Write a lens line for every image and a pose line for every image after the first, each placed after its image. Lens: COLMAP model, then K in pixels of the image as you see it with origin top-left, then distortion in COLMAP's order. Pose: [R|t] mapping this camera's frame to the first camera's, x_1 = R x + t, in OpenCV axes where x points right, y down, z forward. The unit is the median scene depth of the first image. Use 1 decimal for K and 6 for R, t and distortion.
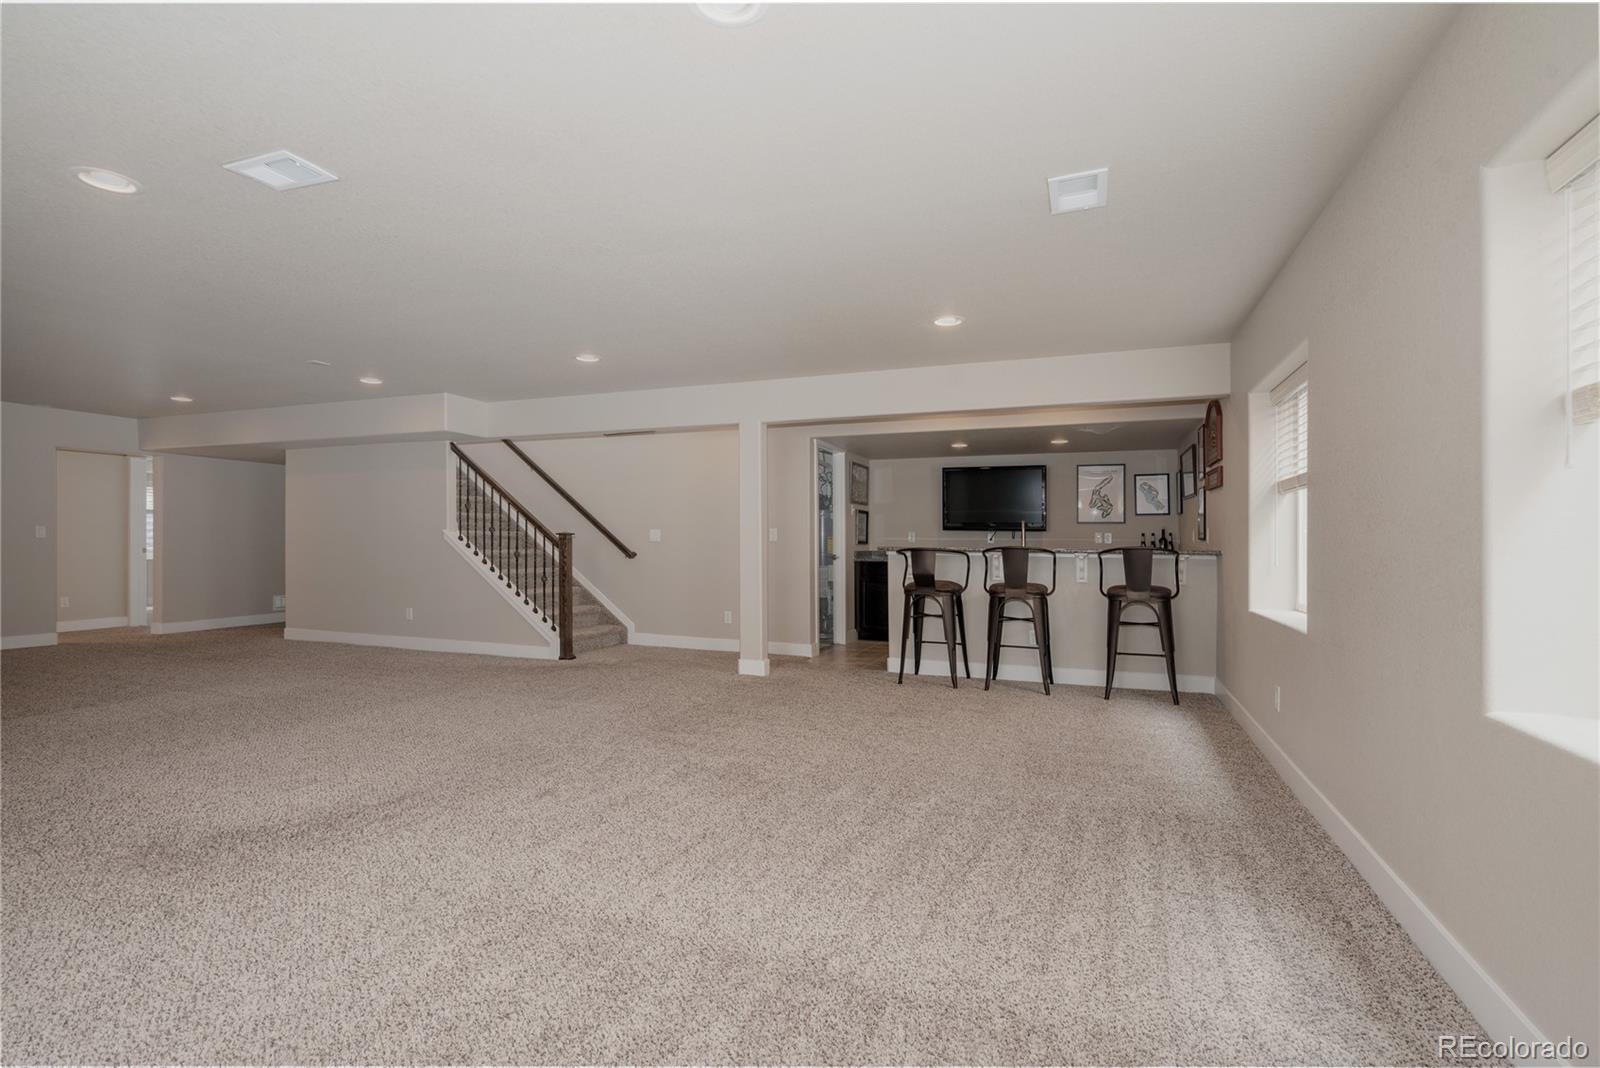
lens RADIAL K [[757.8, 0, 798.1], [0, 757.8, 540.3], [0, 0, 1]] dist [0.000735, 0.000286]
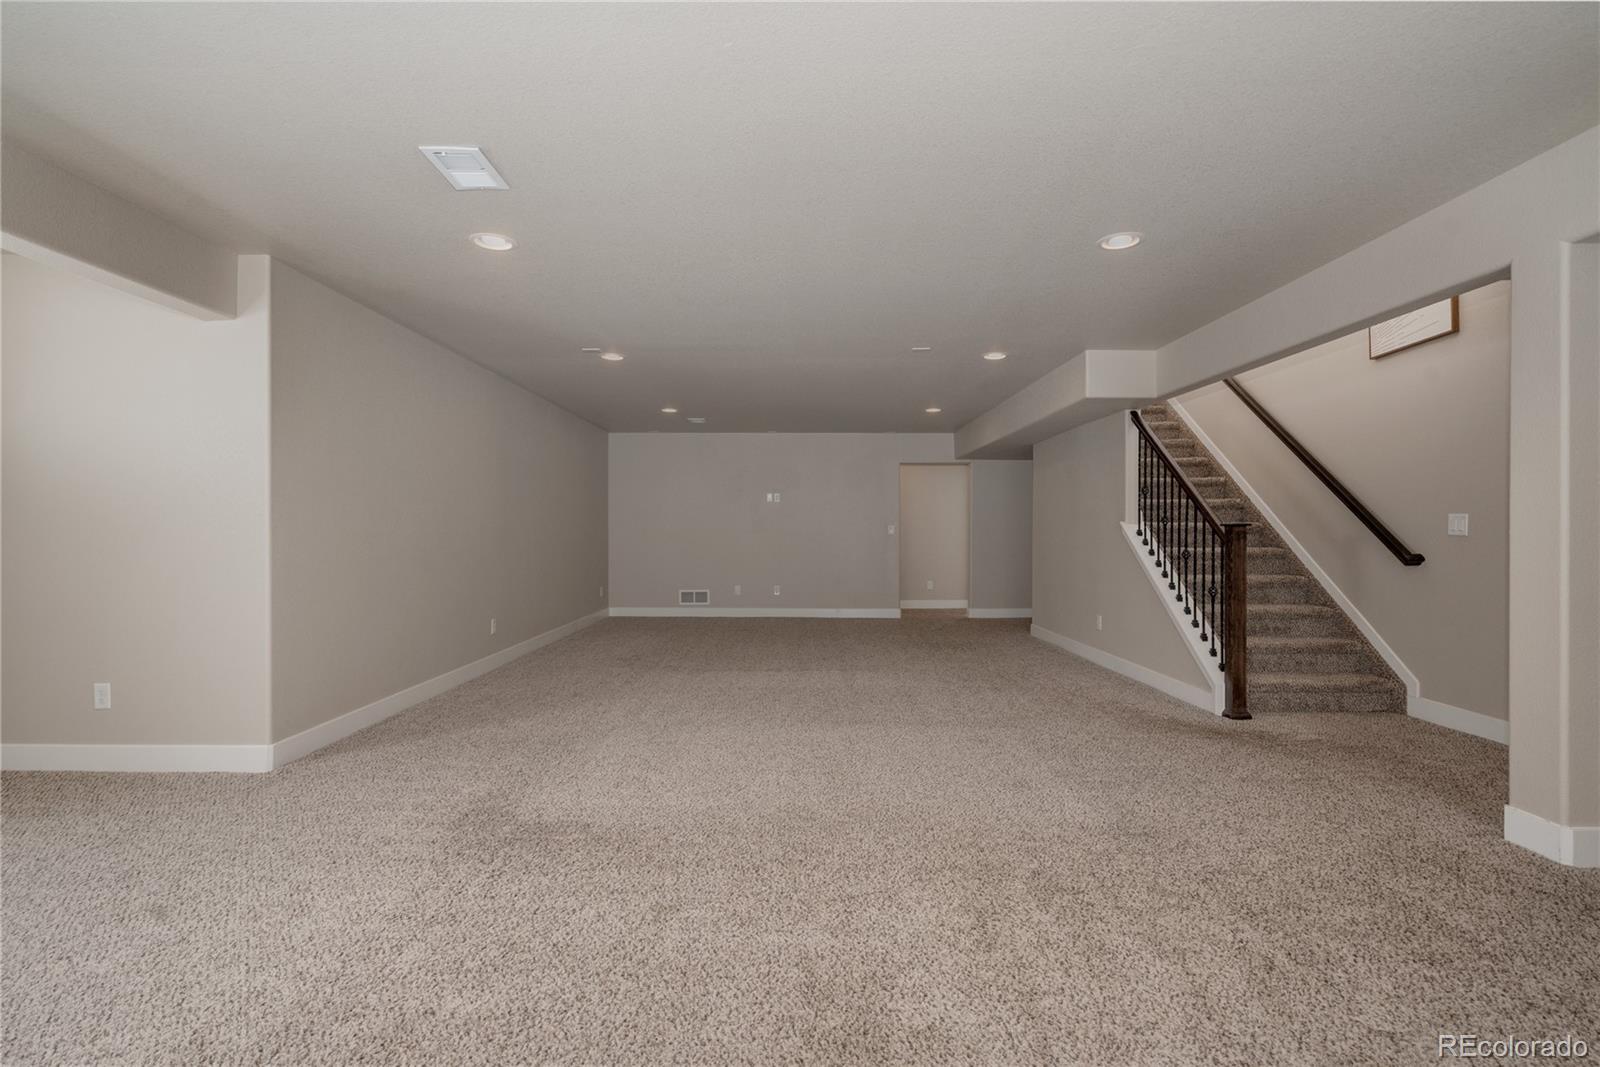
lens RADIAL K [[757.8, 0, 798.1], [0, 757.8, 539.8], [0, 0, 1]] dist [0.000735, 0.000286]
pose [[0.369009, 0.000386, -0.929426, 0.148712], [0.002892, 0.999995, 0.001563, 0.002443], [0.929421, -0.003265, 0.369006, 0.384109]]
